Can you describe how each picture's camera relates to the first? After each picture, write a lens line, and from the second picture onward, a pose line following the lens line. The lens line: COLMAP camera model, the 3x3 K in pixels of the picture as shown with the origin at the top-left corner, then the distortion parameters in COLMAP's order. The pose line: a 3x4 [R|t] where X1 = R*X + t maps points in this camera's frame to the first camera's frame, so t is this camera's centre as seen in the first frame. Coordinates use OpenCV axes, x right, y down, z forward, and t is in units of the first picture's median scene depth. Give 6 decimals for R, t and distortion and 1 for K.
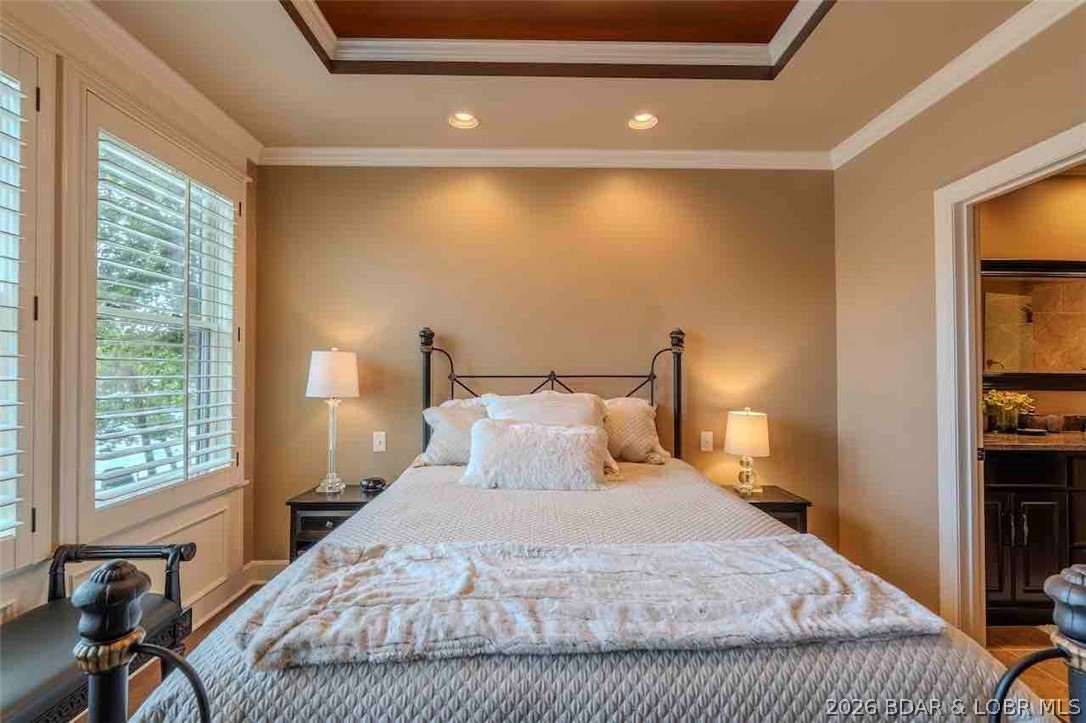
lens RADIAL K [[478.9, 0, 543.0], [0, 478.9, 361.5], [0, 0, 1]] dist [-0.001736, 0.000380]
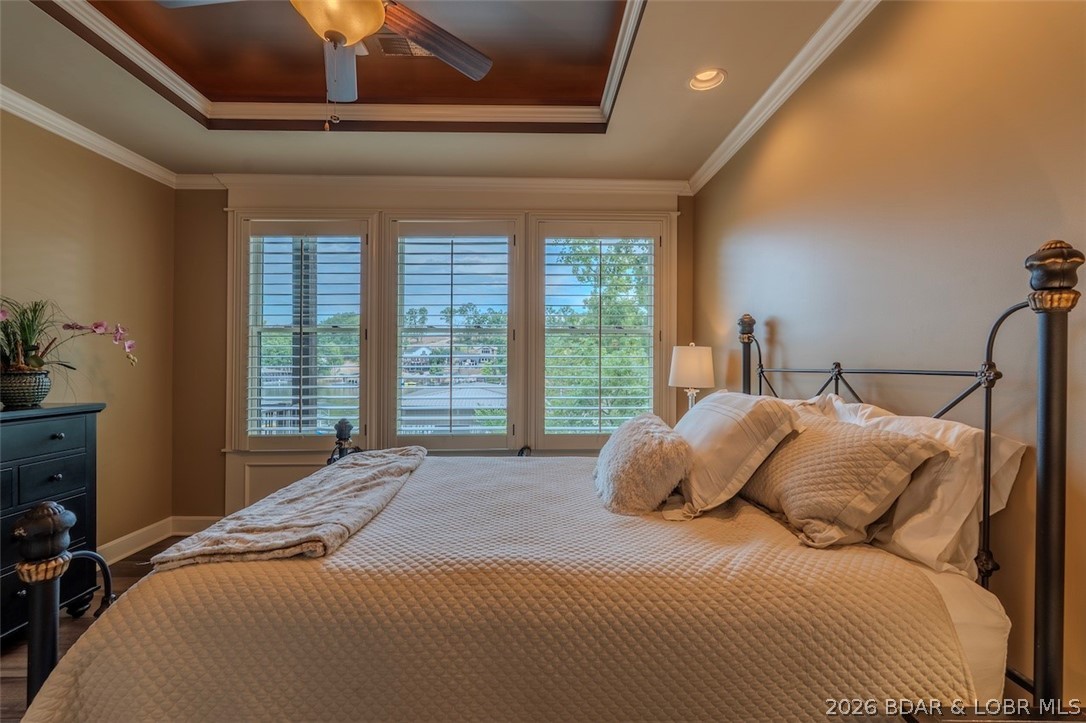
lens RADIAL K [[478.9, 0, 543.0], [0, 478.9, 361.5], [0, 0, 1]] dist [-0.001736, 0.000380]
pose [[0.005275, -0.005751, -0.999970, 0.663193], [0.008522, 0.999947, -0.005706, 0.017569], [0.999950, -0.008491, 0.005324, 0.656722]]
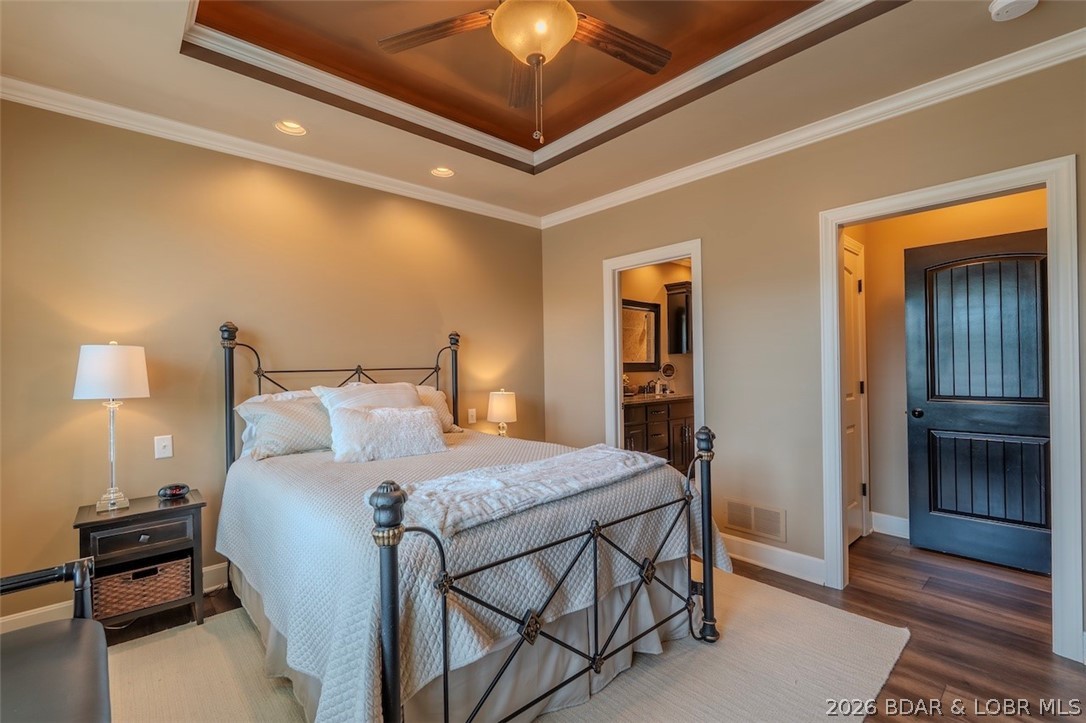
lens RADIAL K [[478.9, 0, 543.0], [0, 478.9, 361.5], [0, 0, 1]] dist [-0.001736, 0.000380]
pose [[0.750859, -0.008334, 0.660410, -0.426401], [0.001159, 0.999935, 0.011300, -0.001426], [-0.660462, -0.007720, 0.750820, -0.151946]]
